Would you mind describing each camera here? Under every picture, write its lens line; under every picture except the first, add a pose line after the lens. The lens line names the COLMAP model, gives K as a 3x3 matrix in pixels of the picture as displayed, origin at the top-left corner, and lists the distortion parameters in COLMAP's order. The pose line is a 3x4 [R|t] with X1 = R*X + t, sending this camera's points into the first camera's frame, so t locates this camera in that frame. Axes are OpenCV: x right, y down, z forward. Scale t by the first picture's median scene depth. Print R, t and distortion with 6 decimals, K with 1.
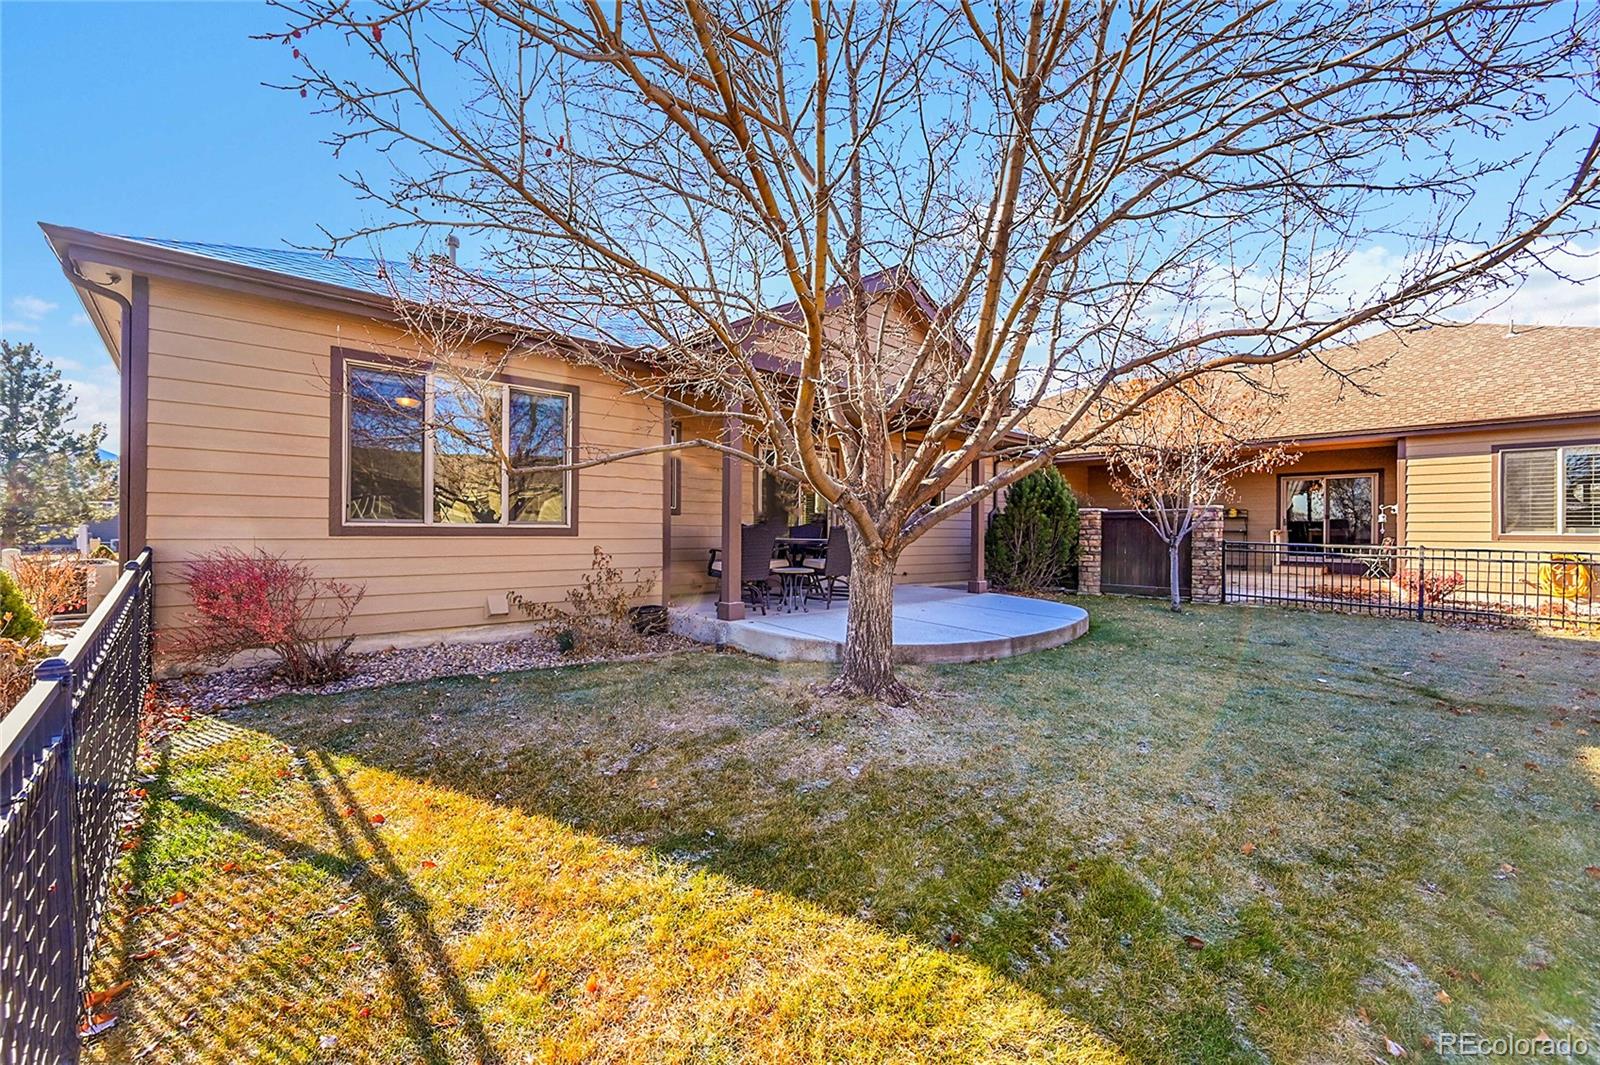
lens RADIAL K [[631.6, 0, 794.7], [0, 631.6, 532.5], [0, 0, 1]] dist [-0.000333, 0.000128]
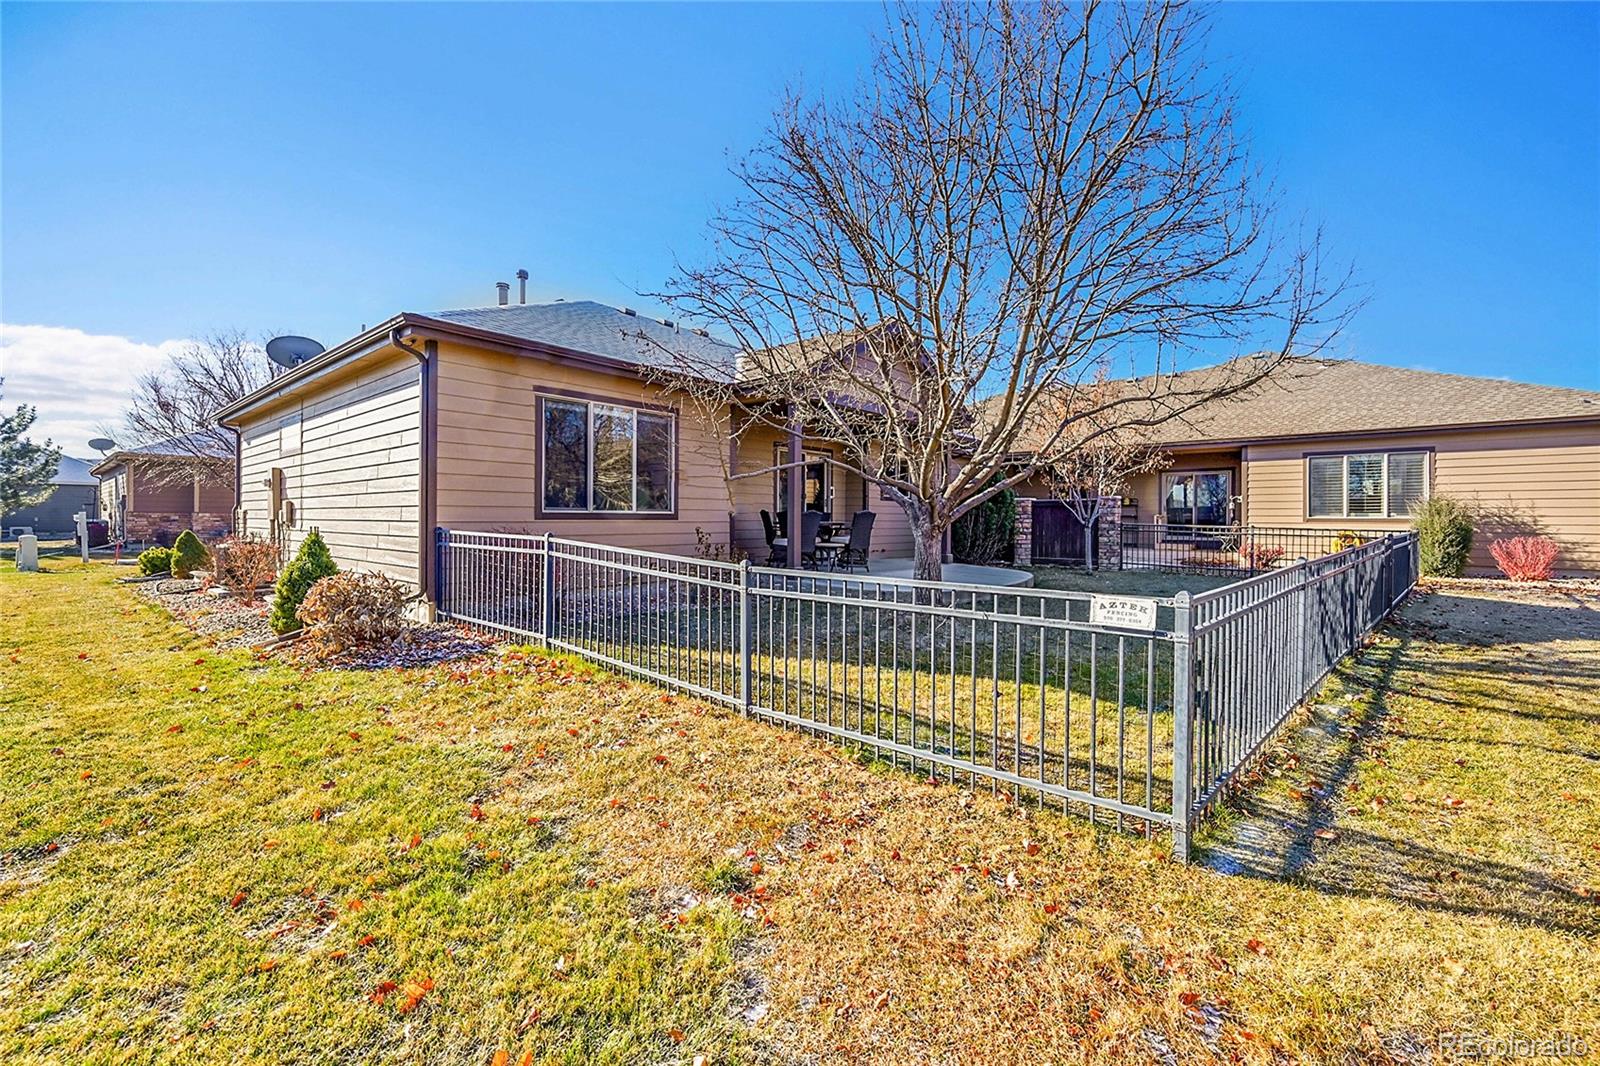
lens RADIAL K [[629.4, 0, 793.3], [0, 629.4, 521.1], [0, 0, 1]] dist [0.001878, 0.000214]
pose [[0.992391, -0.003157, 0.123087, -0.164076], [0.002682, 0.999988, 0.004017, 0.002017], [-0.123098, -0.003656, 0.992388, -0.223276]]
